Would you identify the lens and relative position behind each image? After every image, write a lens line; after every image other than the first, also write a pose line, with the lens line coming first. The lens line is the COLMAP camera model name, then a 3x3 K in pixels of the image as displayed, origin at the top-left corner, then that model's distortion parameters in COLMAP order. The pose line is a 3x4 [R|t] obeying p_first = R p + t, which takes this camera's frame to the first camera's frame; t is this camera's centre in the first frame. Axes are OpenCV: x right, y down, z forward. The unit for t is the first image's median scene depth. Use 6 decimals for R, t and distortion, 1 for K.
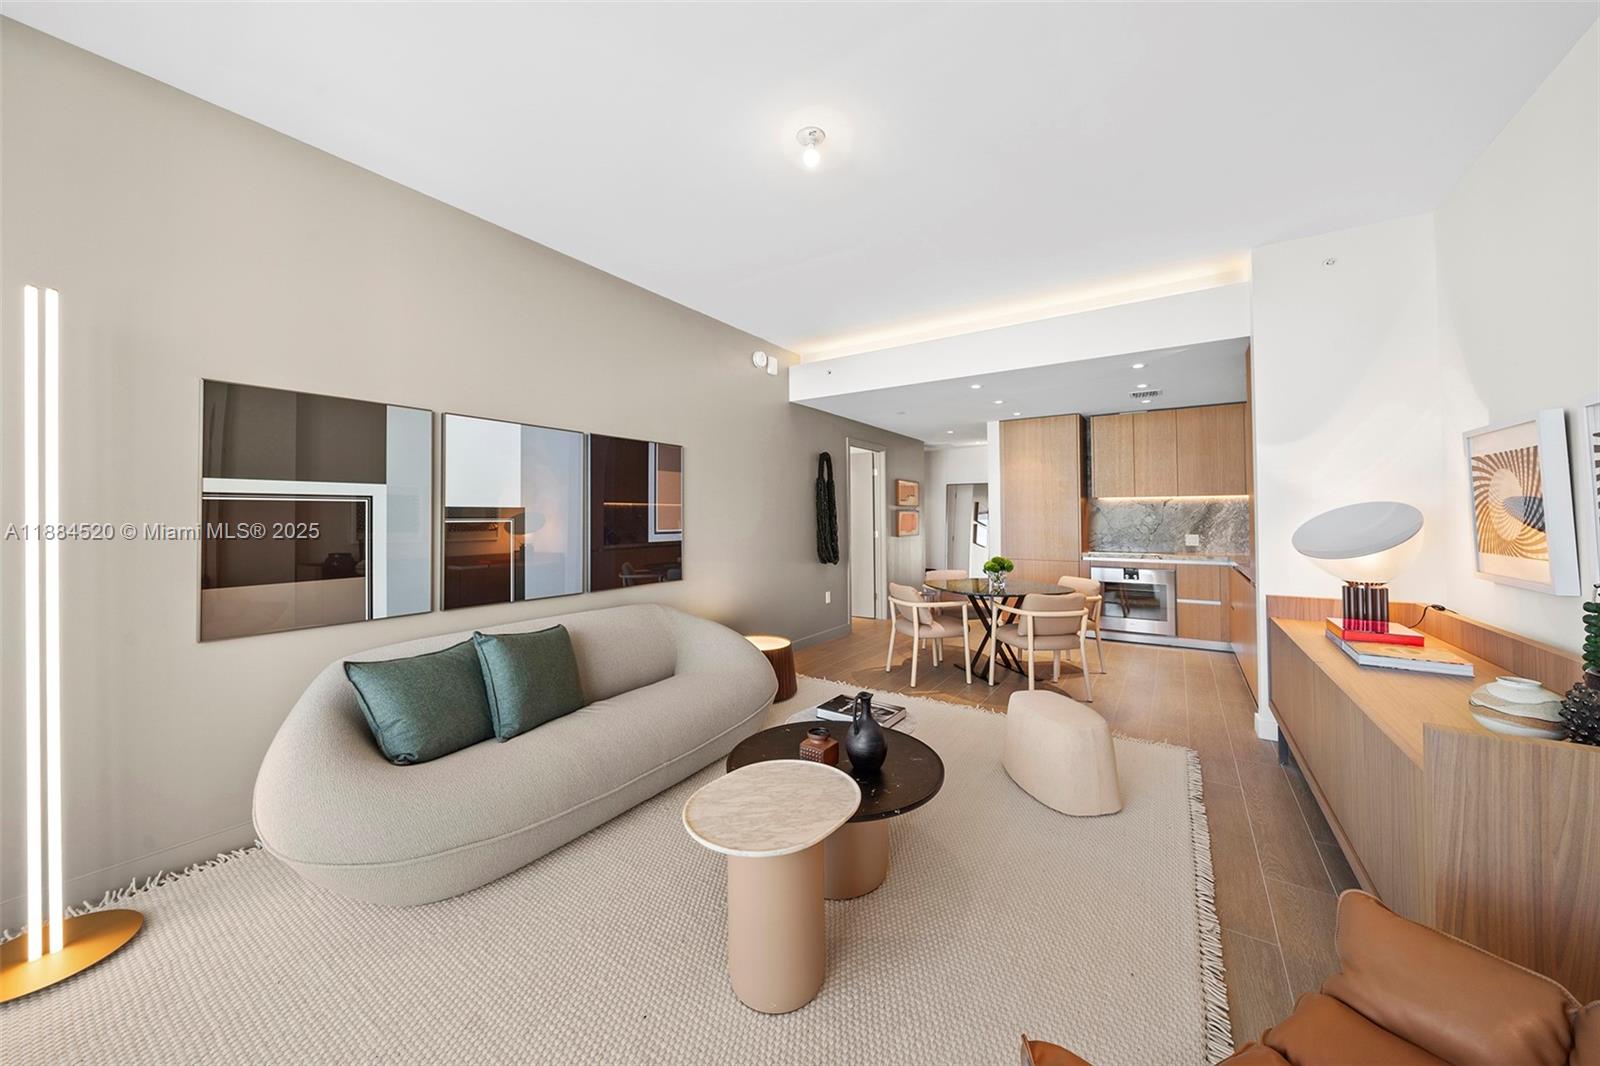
lens RADIAL K [[552.8, 0, 794.3], [0, 552.8, 520.1], [0, 0, 1]] dist [0.000663, 0.000017]
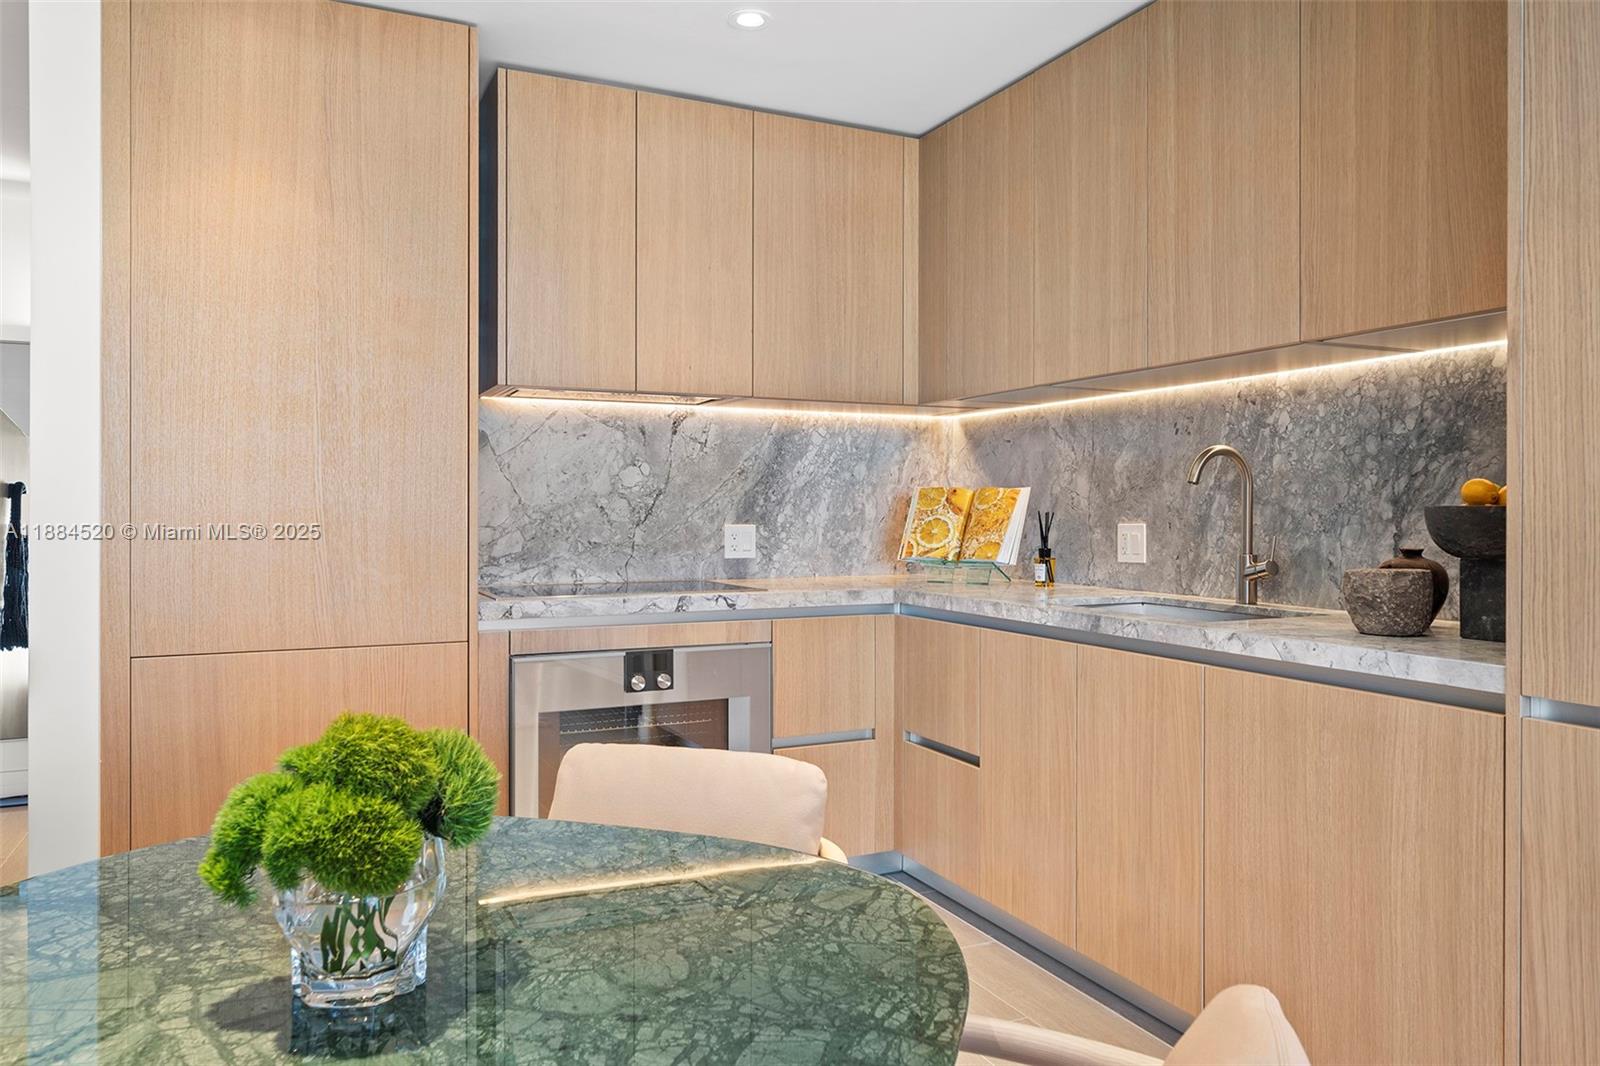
lens RADIAL K [[1114.2, 0, 796.4], [0, 1114.2, 524.0], [0, 0, 1]] dist [0.006986, 0.004038]
pose [[0.510572, -0.012319, 0.859747, 0.169428], [-0.003038, 0.999865, 0.016131, 0.015272], [-0.859829, -0.010848, 0.510466, 0.634541]]
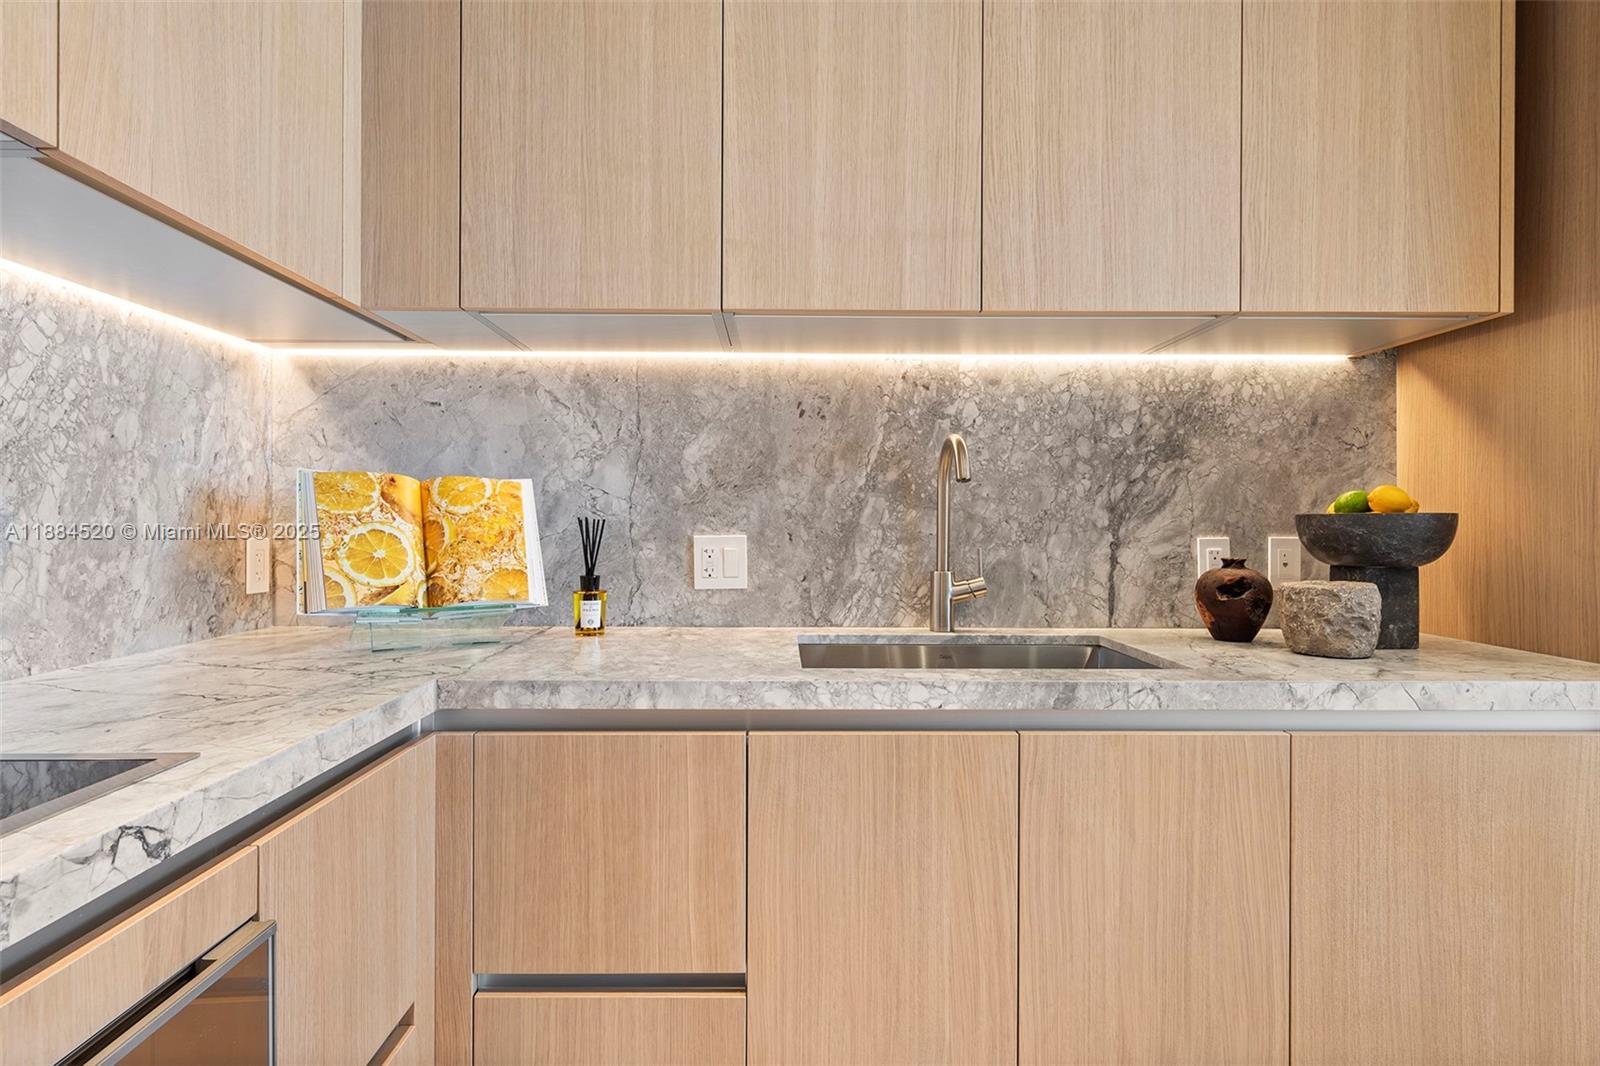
lens RADIAL K [[836.2, 0, 798.4], [0, 836.2, 527.1], [0, 0, 1]] dist [0.000017, 0.000589]
pose [[-0.568967, -0.008697, 0.822314, 0.477853], [-0.007441, 0.999958, 0.005428, 0.018952], [-0.822327, -0.003031, -0.569008, 0.932057]]
